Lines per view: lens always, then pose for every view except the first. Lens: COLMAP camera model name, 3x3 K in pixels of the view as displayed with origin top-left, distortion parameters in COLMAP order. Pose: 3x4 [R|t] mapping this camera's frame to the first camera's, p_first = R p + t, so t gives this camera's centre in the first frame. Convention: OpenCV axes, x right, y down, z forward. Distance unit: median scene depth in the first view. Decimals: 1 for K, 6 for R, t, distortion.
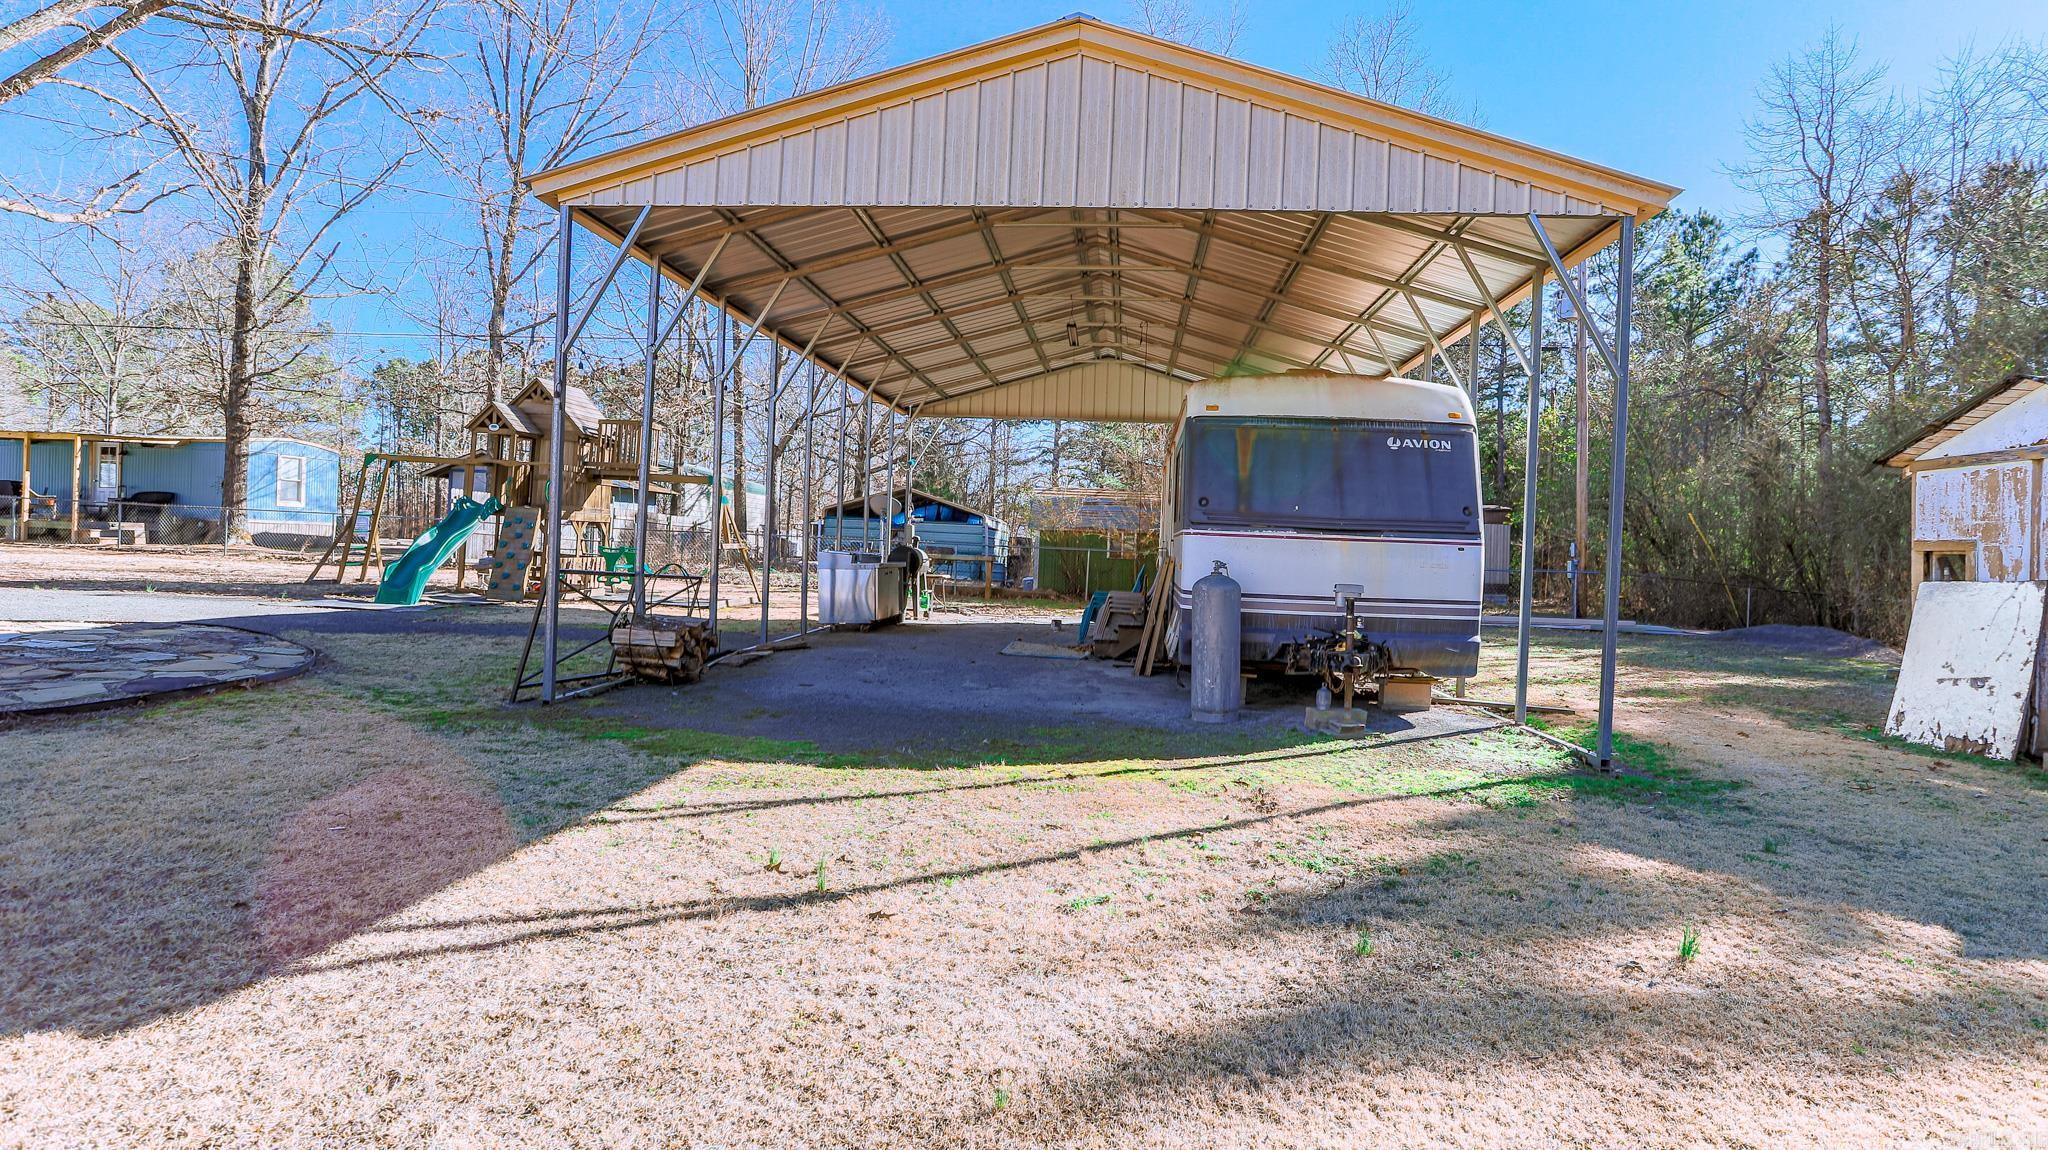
lens RADIAL K [[1066.1, 0, 1024.2], [0, 1066.1, 554.9], [0, 0, 1]] dist [-0.057545, 0.042238]
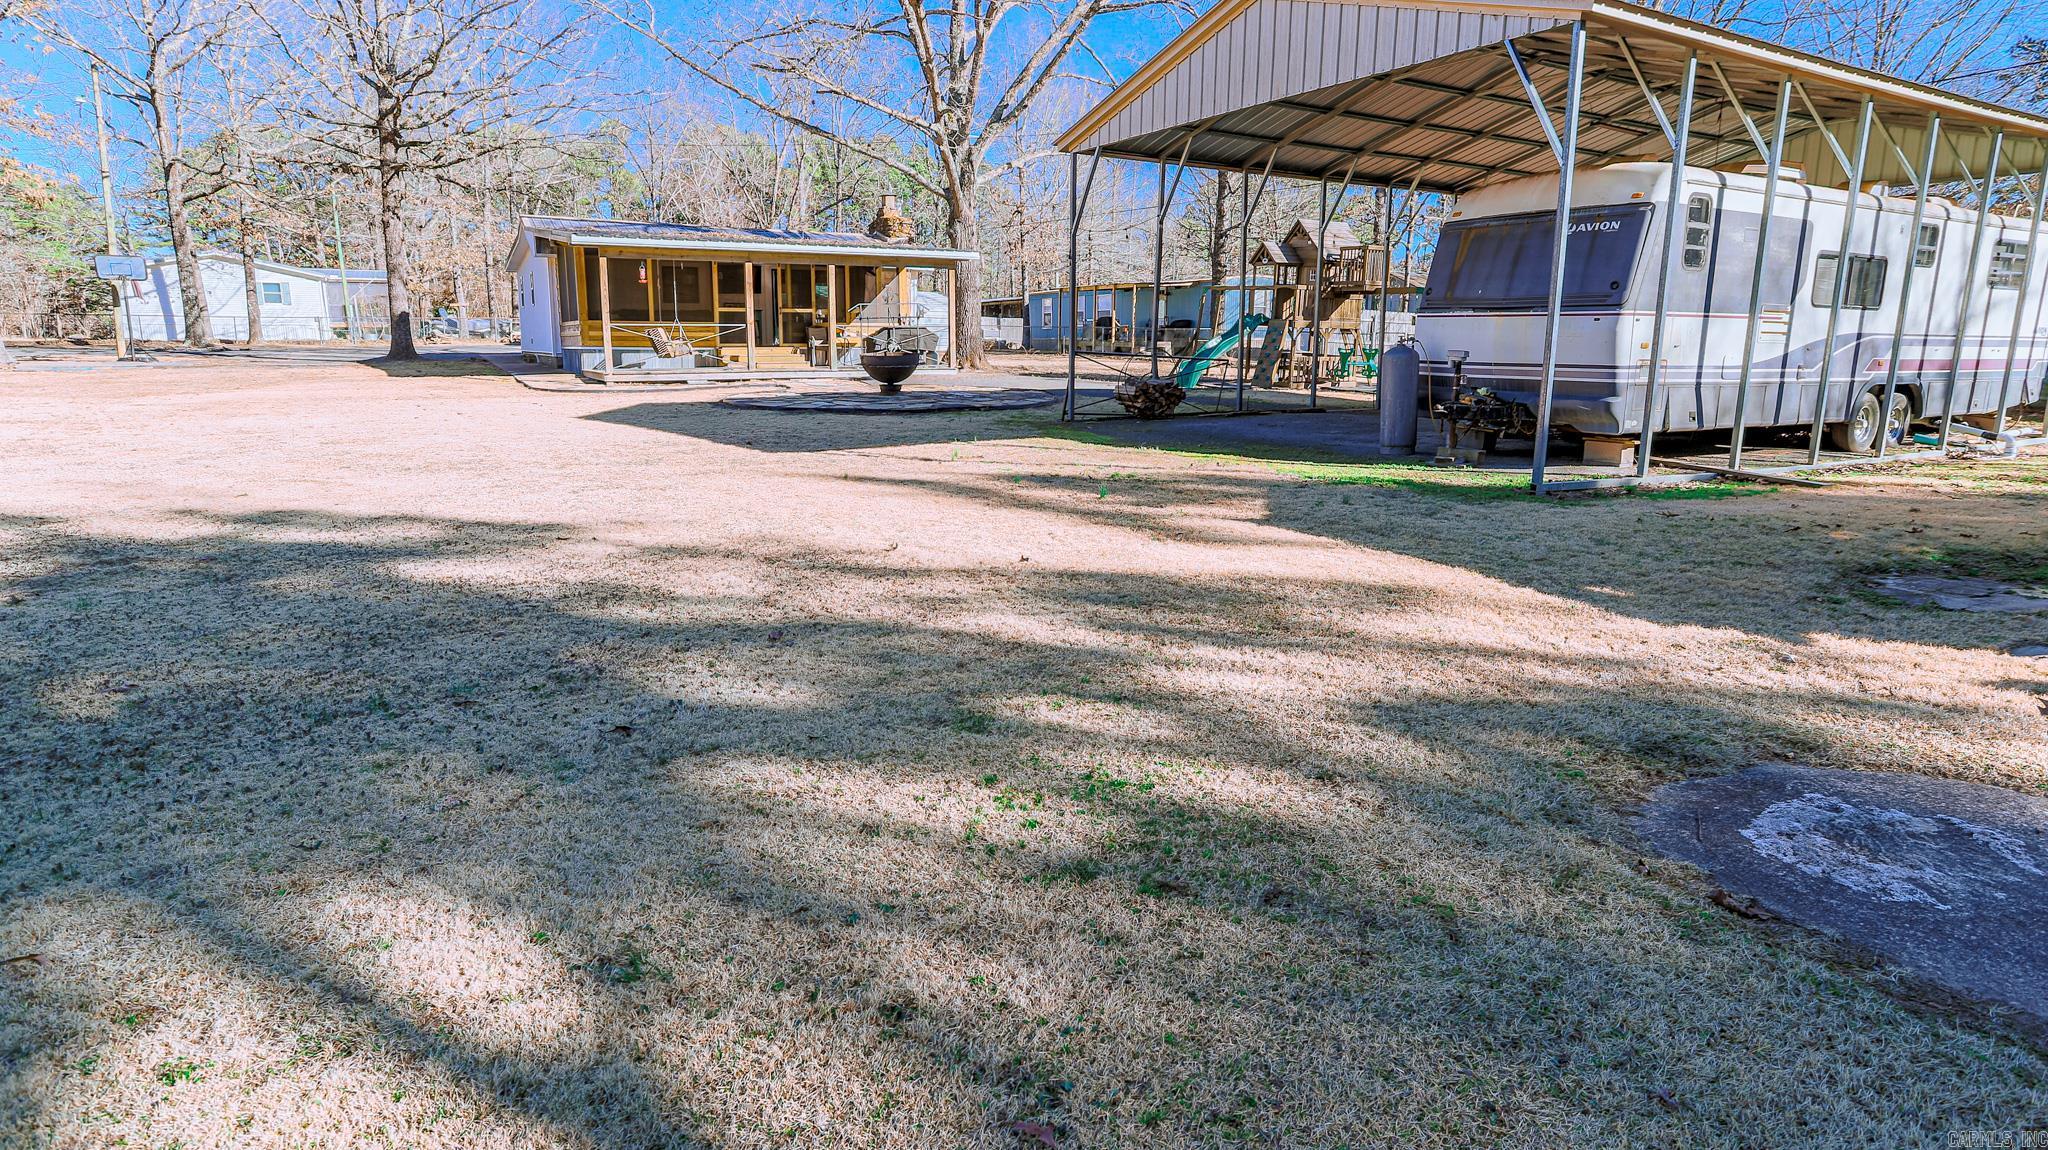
lens RADIAL K [[1179.5, 0, 1024.0], [0, 1179.5, 575.0], [0, 0, 1]] dist [-0.000945, -0.000681]
pose [[0.549799, 0.133716, -0.824525, 0.654562], [0.003288, 0.986750, 0.162217, 0.032788], [0.835291, -0.091898, 0.542074, -0.139599]]
